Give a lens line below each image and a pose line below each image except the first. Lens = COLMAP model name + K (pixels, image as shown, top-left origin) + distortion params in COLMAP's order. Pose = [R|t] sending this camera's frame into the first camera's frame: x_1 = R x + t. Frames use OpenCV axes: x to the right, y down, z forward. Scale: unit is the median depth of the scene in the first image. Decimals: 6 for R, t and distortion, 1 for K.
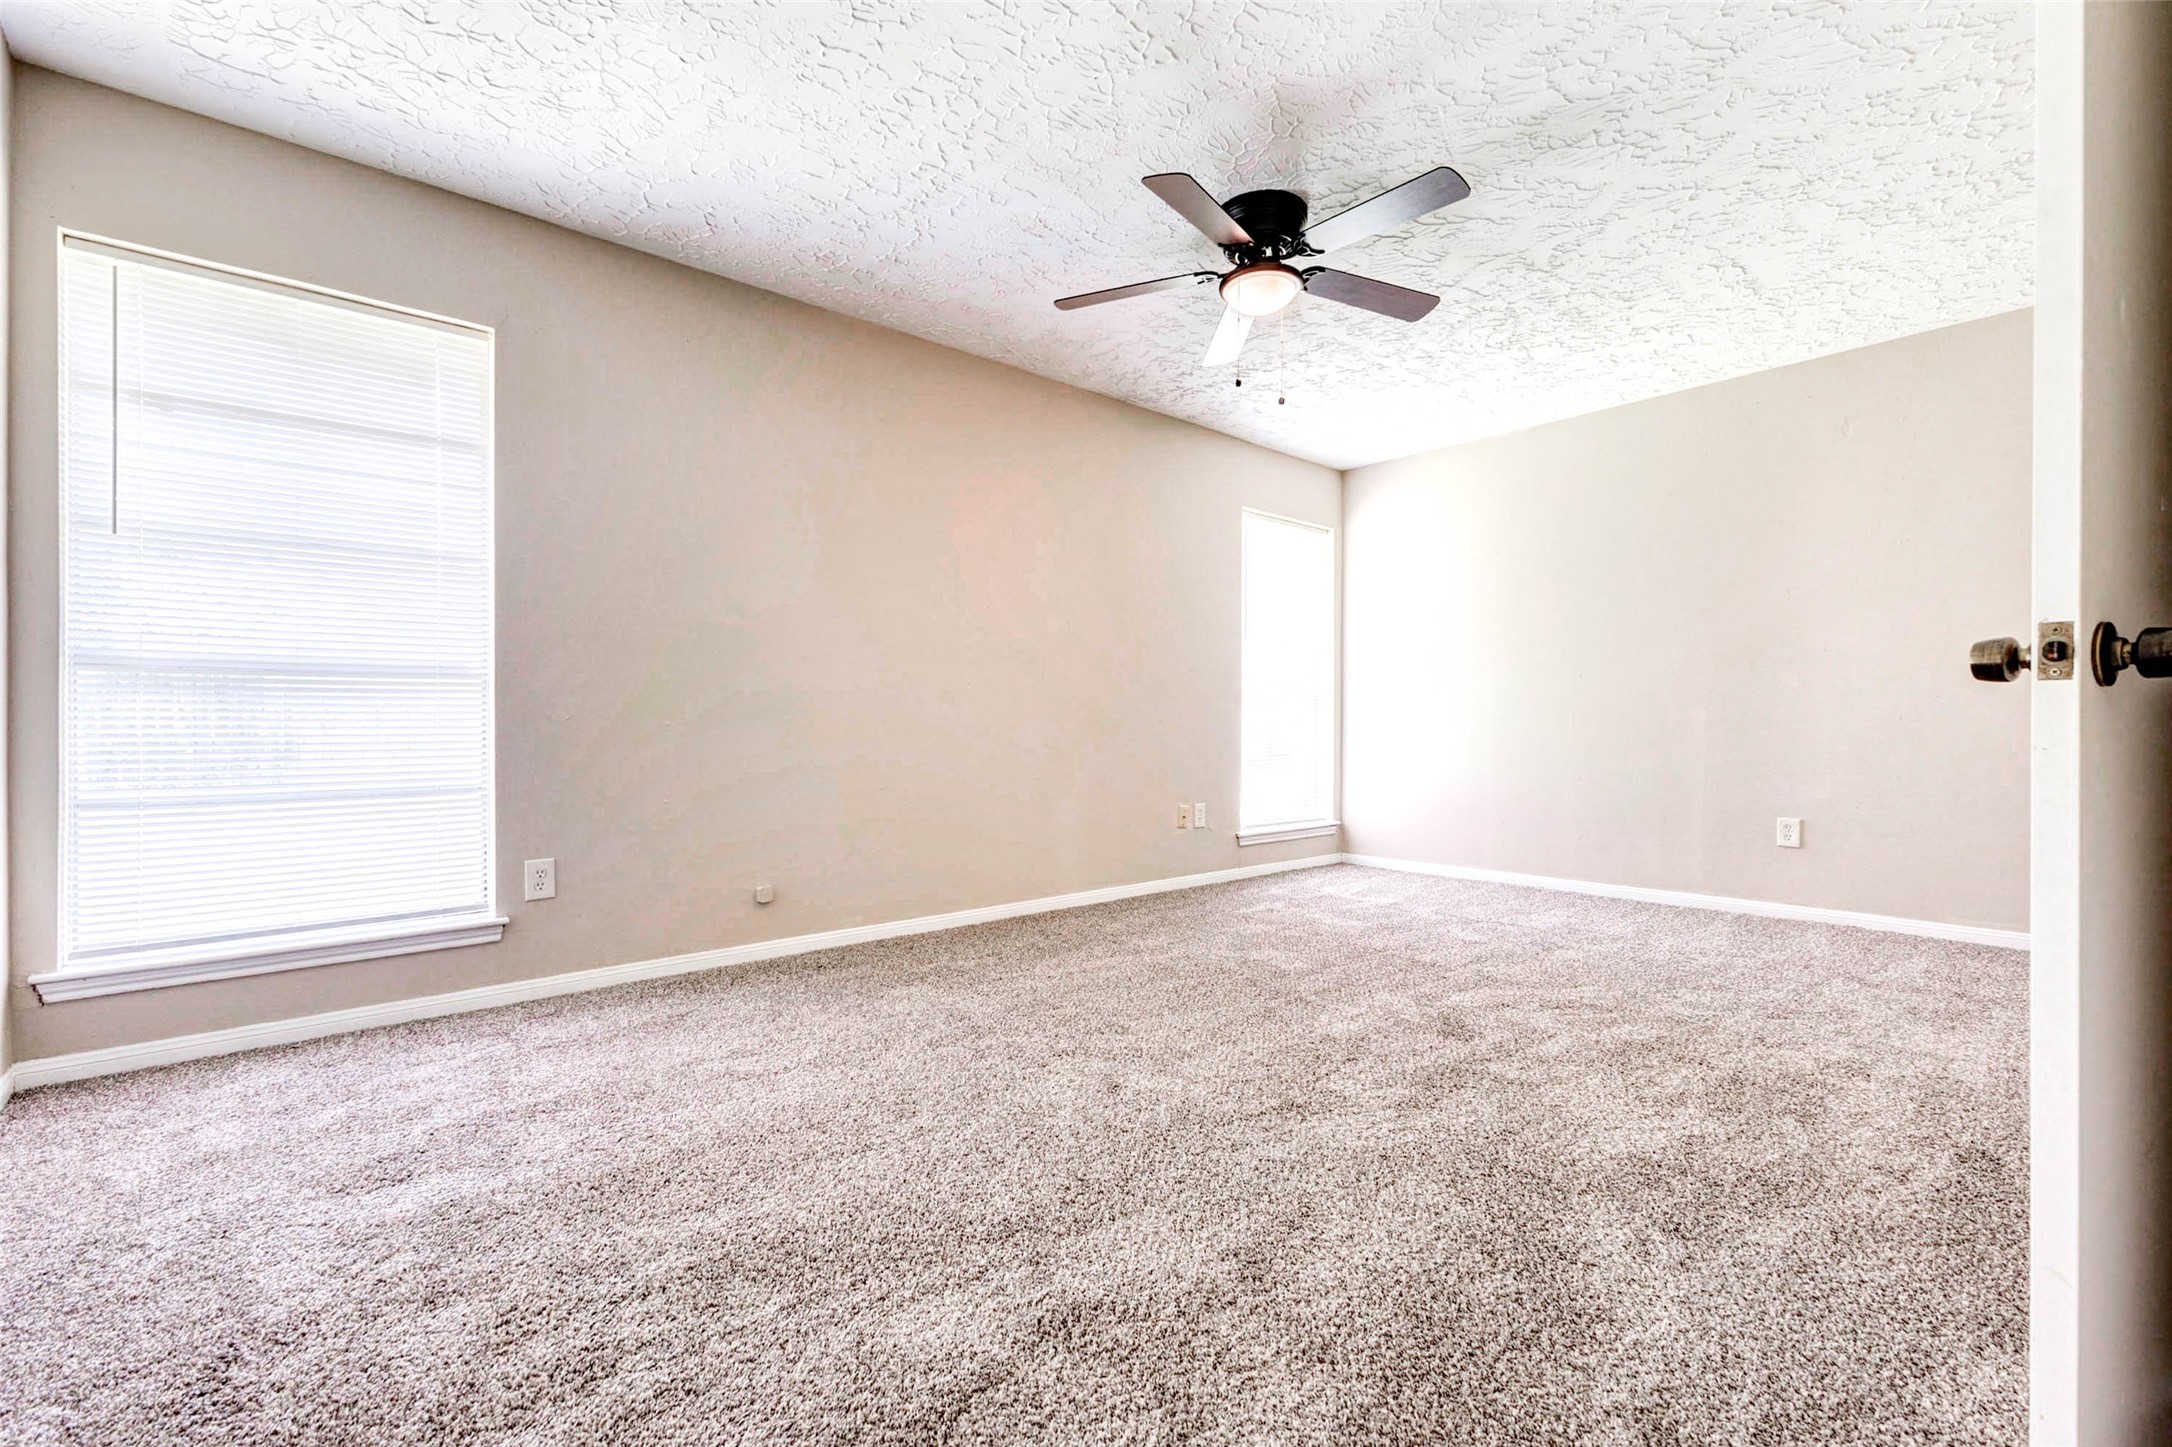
lens RADIAL K [[951.6, 0, 1091.7], [0, 951.6, 718.1], [0, 0, 1]] dist [0.012103, 0.000097]
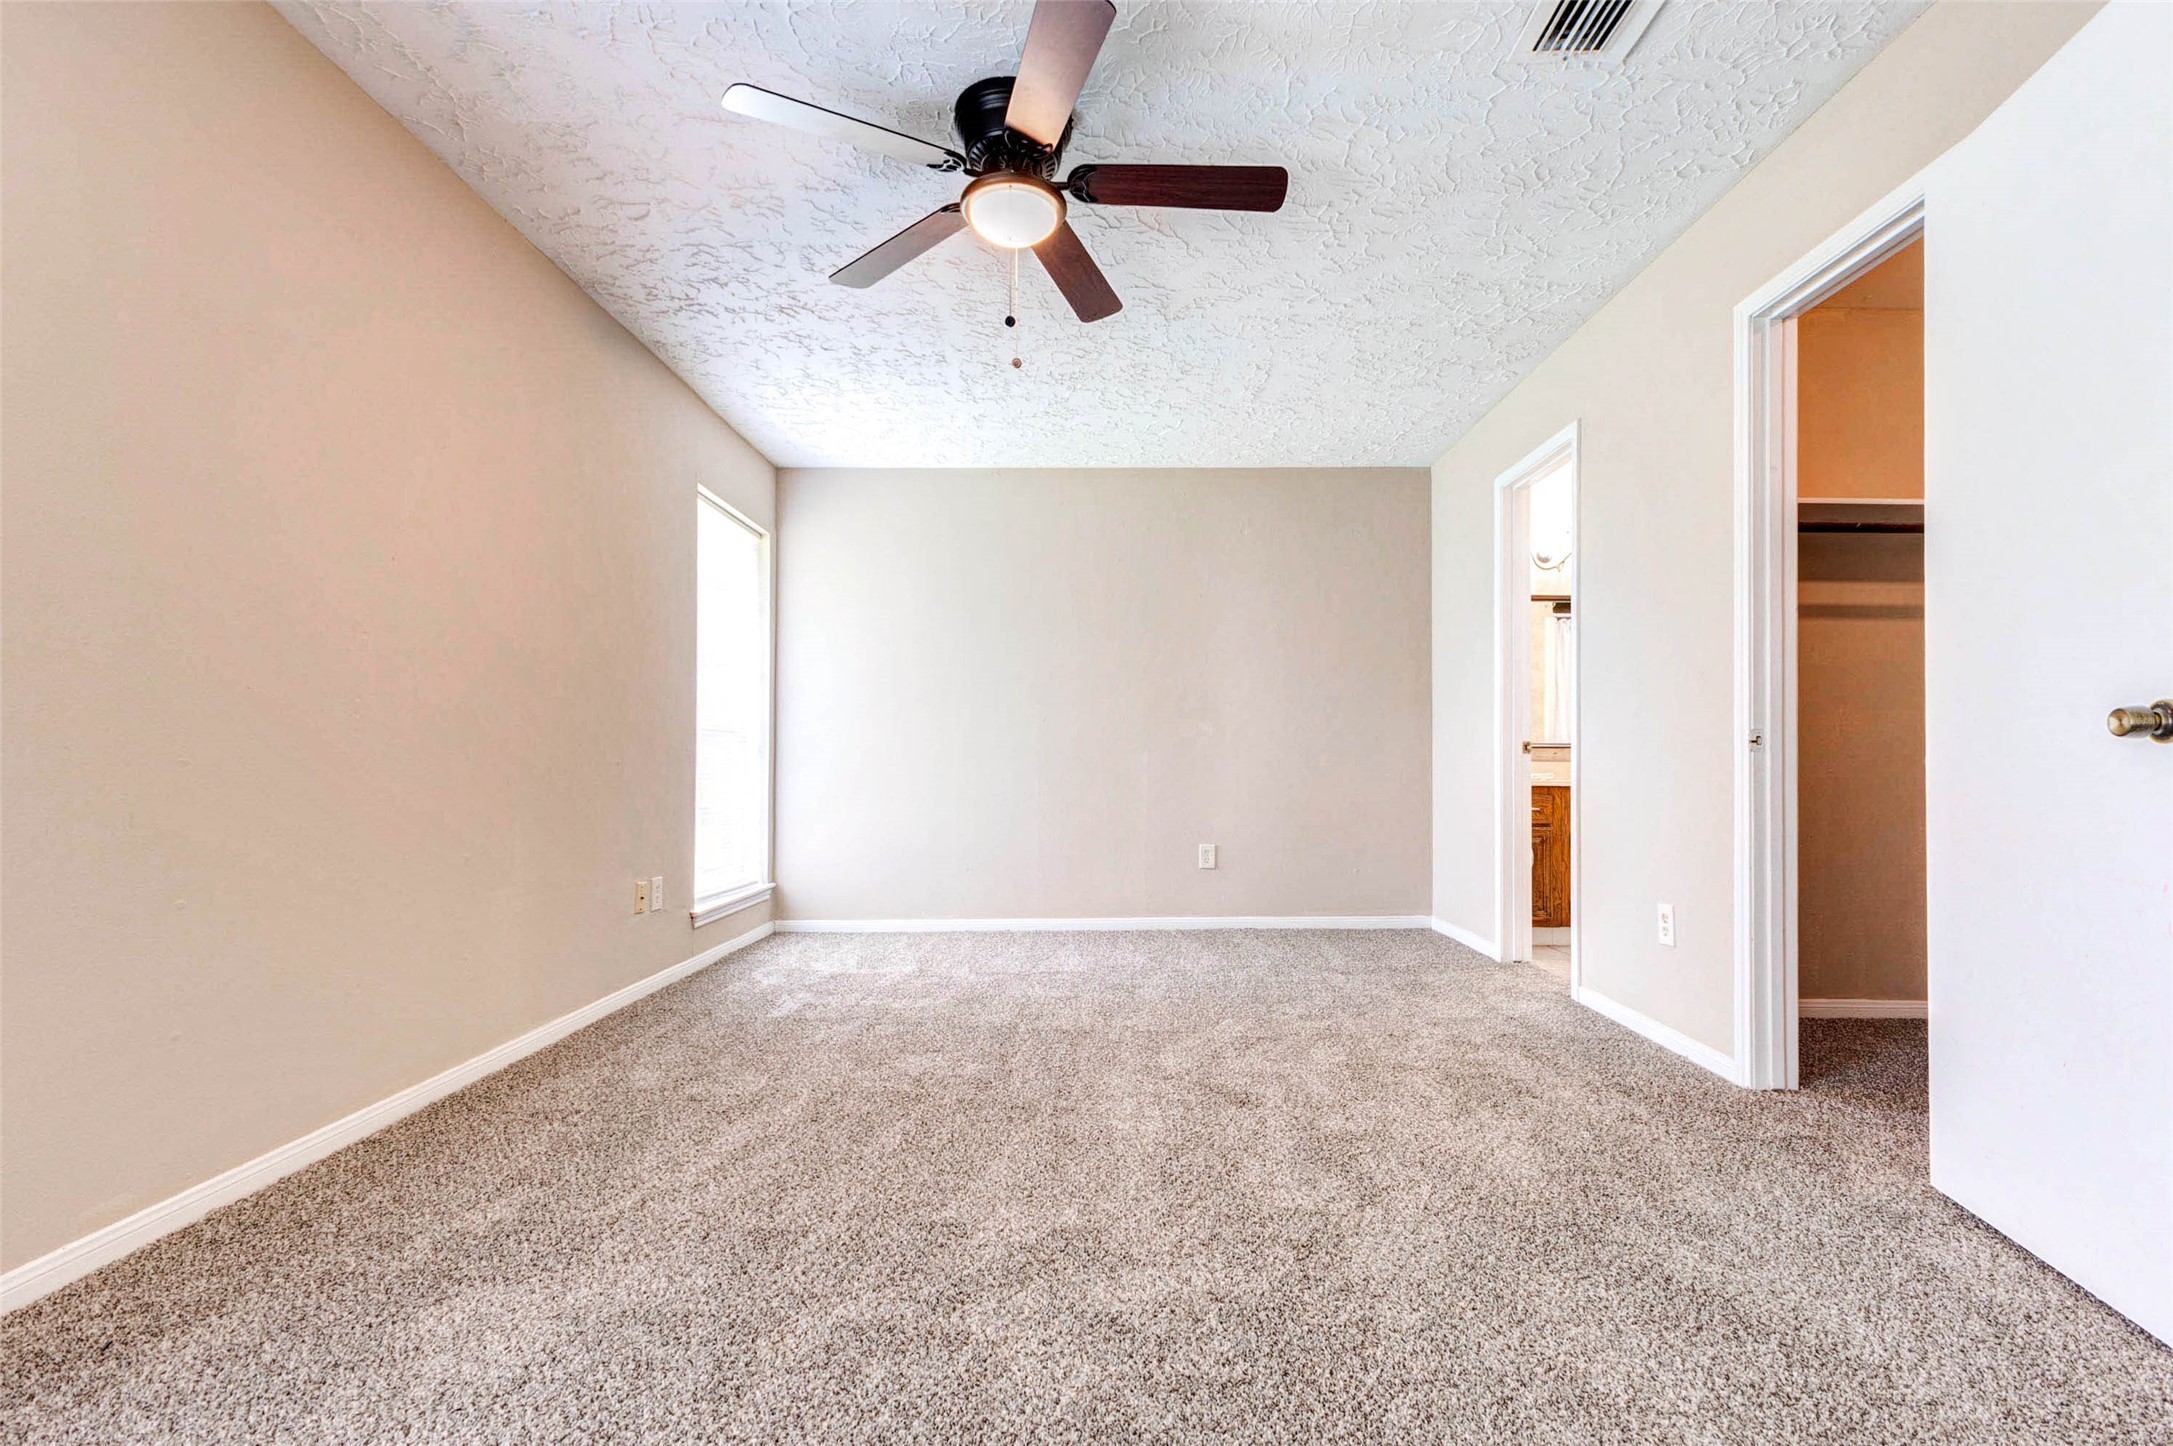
lens RADIAL K [[960.1, 0, 1091.5], [0, 960.1, 745.5], [0, 0, 1]] dist [0.012561, 0.000210]
pose [[0.650504, 0.015226, 0.759350, -0.352256], [-0.002783, 0.999840, -0.017665, 0.002850], [-0.759498, 0.009378, 0.650442, 0.413355]]
